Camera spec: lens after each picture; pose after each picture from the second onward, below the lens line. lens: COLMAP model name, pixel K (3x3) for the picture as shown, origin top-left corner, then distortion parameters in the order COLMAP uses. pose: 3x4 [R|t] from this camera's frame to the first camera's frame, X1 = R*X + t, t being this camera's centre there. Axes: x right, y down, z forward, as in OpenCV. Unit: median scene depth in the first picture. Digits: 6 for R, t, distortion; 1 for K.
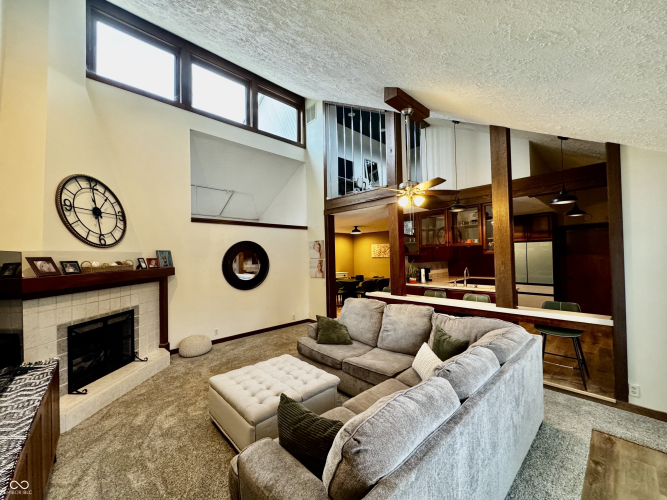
lens RADIAL K [[266.6, 0, 329.1], [0, 266.6, 251.5], [0, 0, 1]] dist [-0.002978, 0.000743]
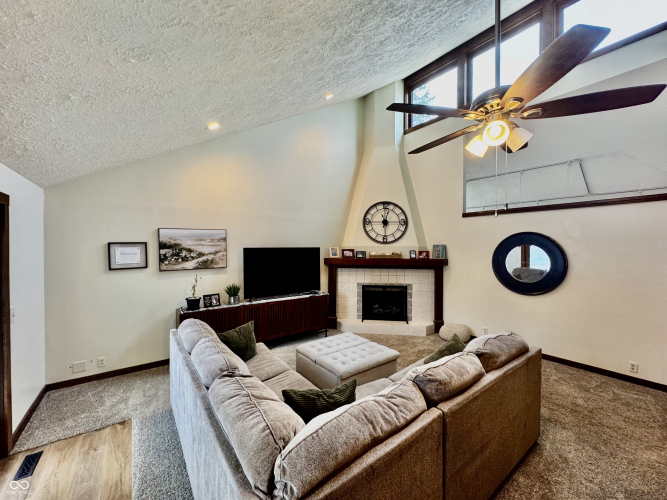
lens RADIAL K [[266.6, 0, 332.6], [0, 266.6, 250.9], [0, 0, 1]] dist [-0.002978, 0.000743]
pose [[-0.088253, 0.034614, -0.995496, 0.802438], [0.013565, 0.999345, 0.033545, -0.029069], [0.996006, -0.010544, -0.088665, 0.796817]]
